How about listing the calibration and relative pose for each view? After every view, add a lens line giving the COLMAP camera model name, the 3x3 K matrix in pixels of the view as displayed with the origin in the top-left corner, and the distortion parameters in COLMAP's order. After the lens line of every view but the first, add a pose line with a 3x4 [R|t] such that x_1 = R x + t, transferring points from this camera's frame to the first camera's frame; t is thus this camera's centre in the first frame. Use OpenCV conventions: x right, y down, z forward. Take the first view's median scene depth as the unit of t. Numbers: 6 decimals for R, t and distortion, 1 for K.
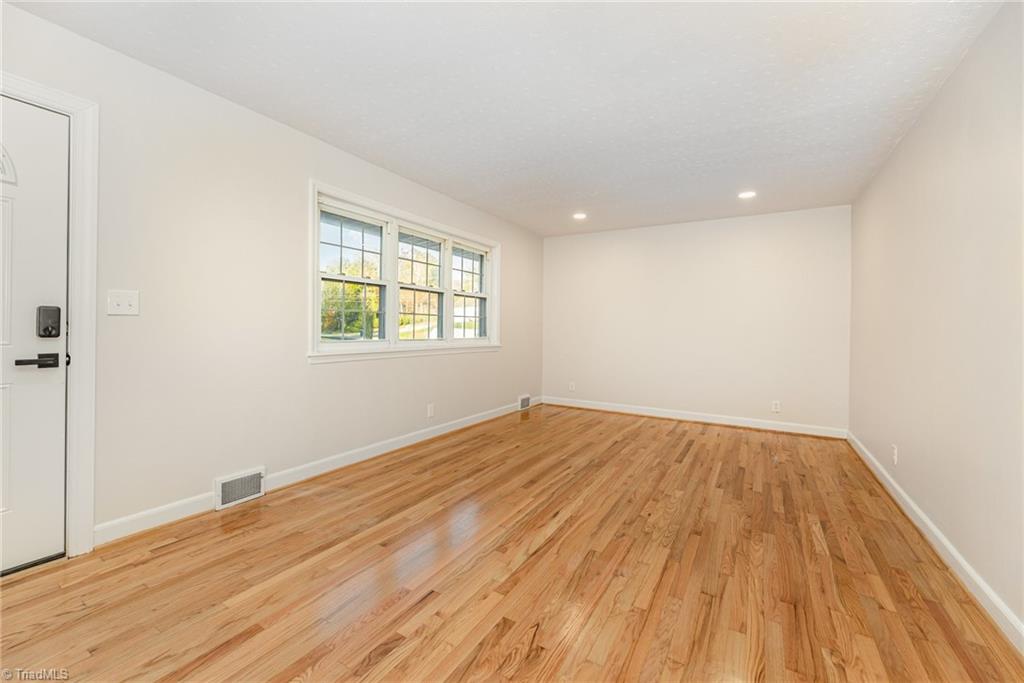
lens RADIAL K [[415.6, 0, 504.9], [0, 415.6, 340.1], [0, 0, 1]] dist [-0.000926, -0.000108]
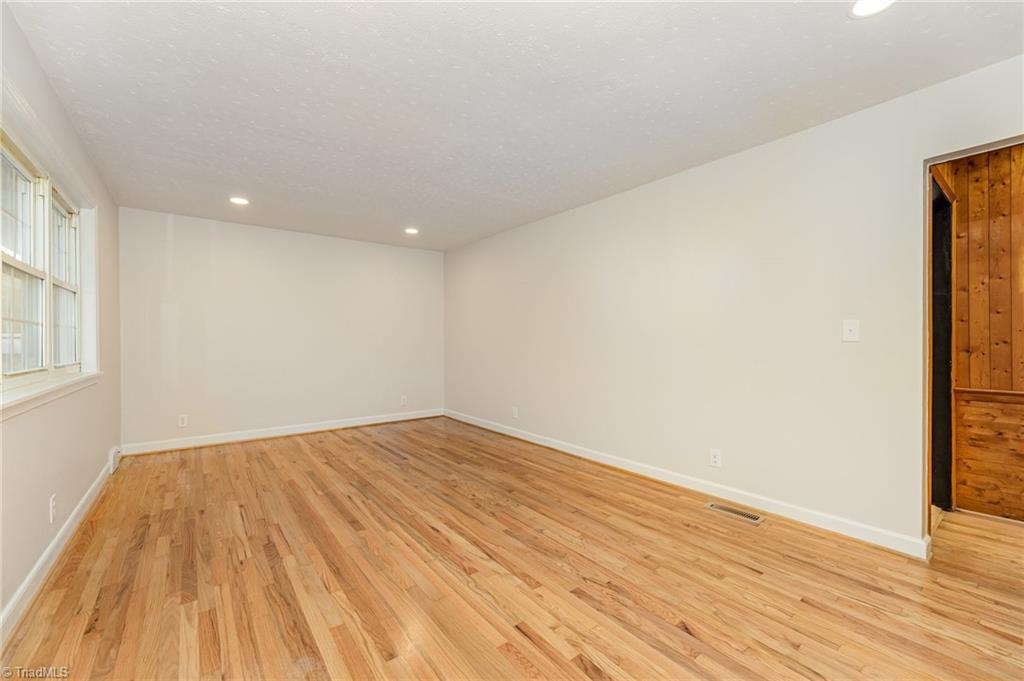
lens RADIAL K [[415.6, 0, 504.9], [0, 415.6, 339.1], [0, 0, 1]] dist [-0.000926, -0.000108]
pose [[0.362437, -0.013436, 0.931912, -0.676179], [0.035502, 0.999369, 0.000601, -0.026576], [-0.931332, 0.032866, 0.362685, 0.430899]]
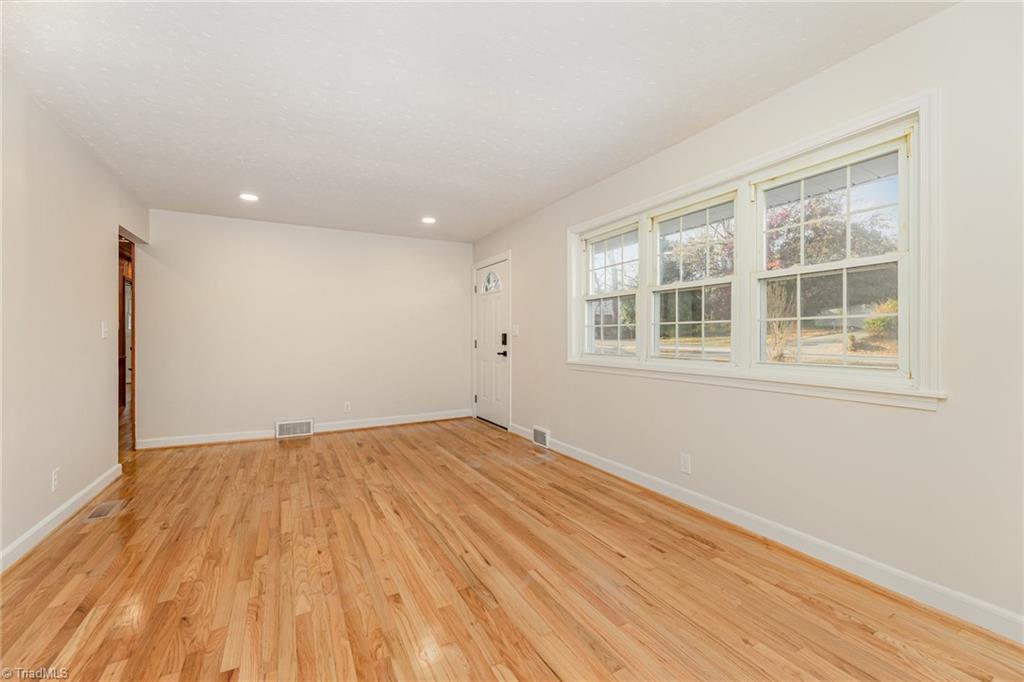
lens RADIAL K [[415.6, 0, 504.9], [0, 415.6, 339.6], [0, 0, 1]] dist [-0.000926, -0.000108]
pose [[-0.508158, -0.012053, -0.861179, 0.834042], [-0.033549, 0.999420, 0.005808, -0.037983], [0.860610, 0.031843, -0.508268, 1.625299]]
